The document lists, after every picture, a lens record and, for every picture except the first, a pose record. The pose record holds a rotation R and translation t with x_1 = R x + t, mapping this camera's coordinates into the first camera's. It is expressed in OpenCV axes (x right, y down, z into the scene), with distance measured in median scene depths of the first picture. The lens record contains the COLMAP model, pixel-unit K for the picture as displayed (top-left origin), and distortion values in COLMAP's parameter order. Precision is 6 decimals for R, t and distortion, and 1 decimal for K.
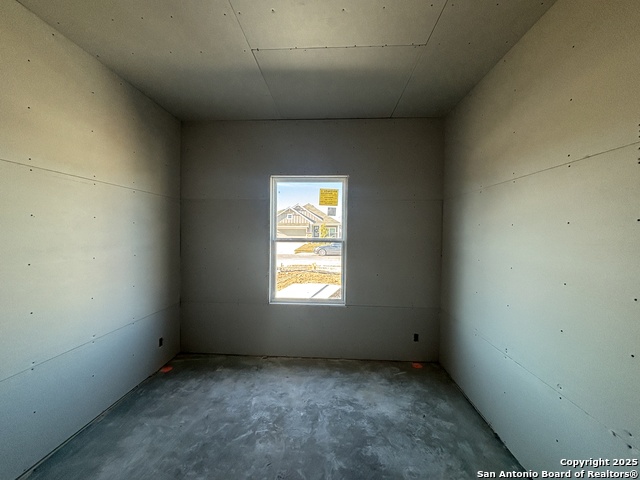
lens RADIAL K [[259.1, 0, 320.6], [0, 259.1, 238.4], [0, 0, 1]] dist [0.001746, 0.000161]
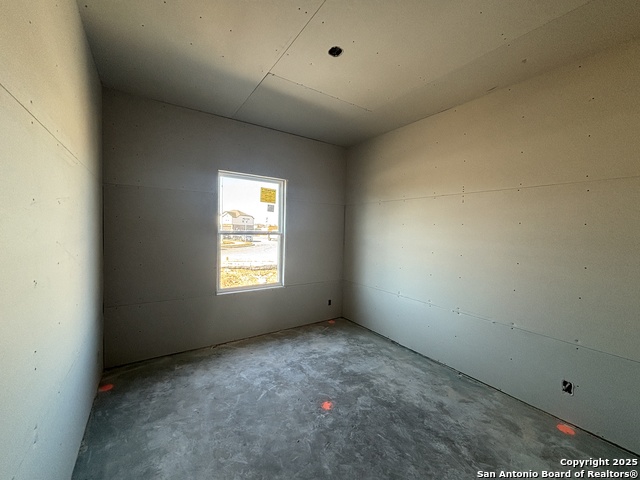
lens RADIAL K [[259.1, 0, 320.6], [0, 259.1, 238.4], [0, 0, 1]] dist [0.001746, 0.000161]
pose [[0.799693, -0.018166, 0.600134, -0.587823], [-0.002236, 0.999445, 0.033234, -0.008496], [-0.600405, -0.027919, 0.799209, -0.082454]]
